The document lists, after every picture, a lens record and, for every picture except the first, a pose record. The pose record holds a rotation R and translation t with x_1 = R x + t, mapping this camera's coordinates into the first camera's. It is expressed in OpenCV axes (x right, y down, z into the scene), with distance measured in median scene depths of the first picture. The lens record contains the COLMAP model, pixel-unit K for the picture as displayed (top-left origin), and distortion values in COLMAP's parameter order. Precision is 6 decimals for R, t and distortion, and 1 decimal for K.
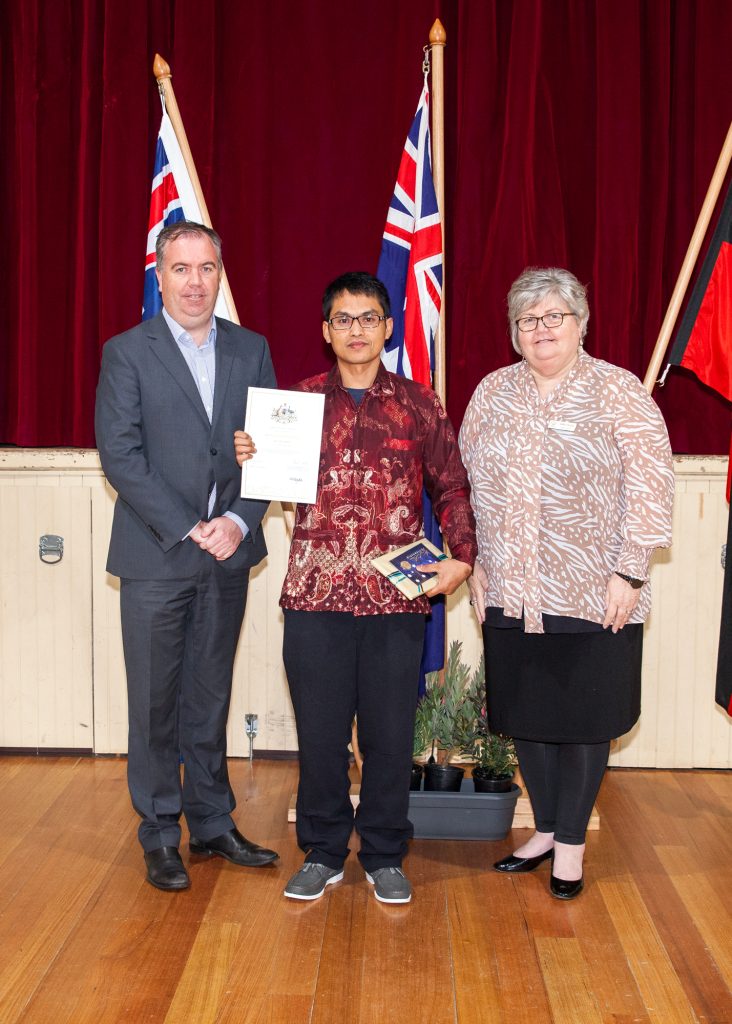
lens RADIAL K [[2267.3, 0, 167.3], [0, 2267.3, 494.6], [0, 0, 1]] dist [0.007596, 0.000000]
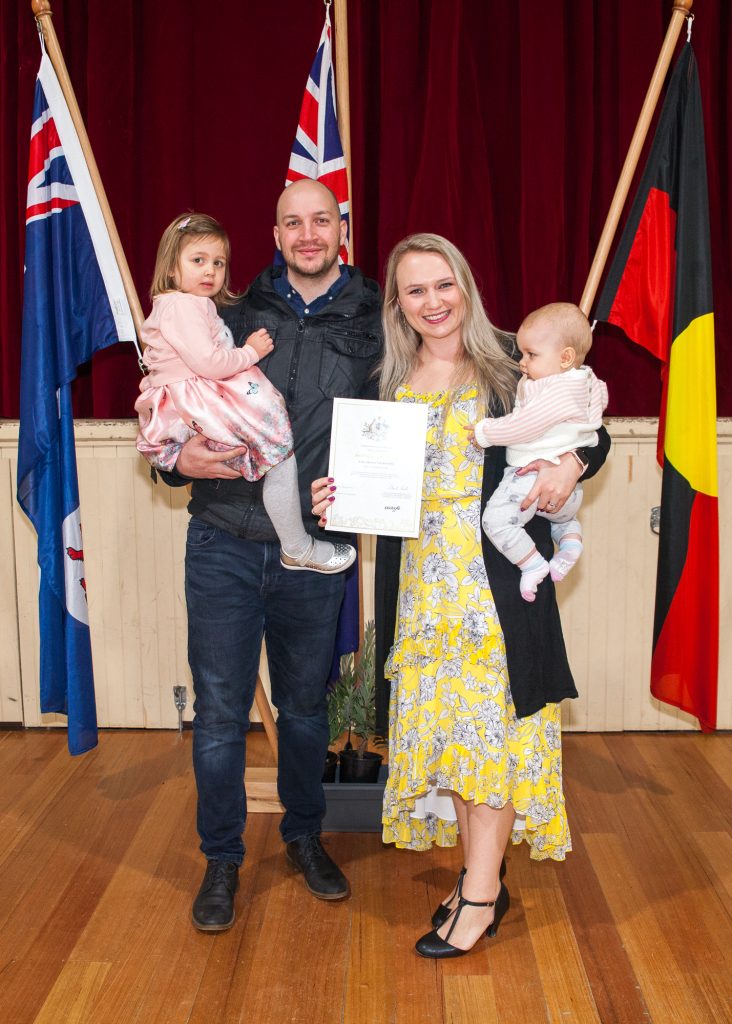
lens RADIAL K [[1185.5, 0, 392.0], [0, 1185.5, 485.4], [0, 0, 1]] dist [-0.068467, 0.000000]
pose [[0.999194, -0.016418, 0.036624, 0.119377], [0.014826, 0.998950, 0.043344, -0.012227], [-0.037298, -0.042766, 0.998389, 0.518116]]
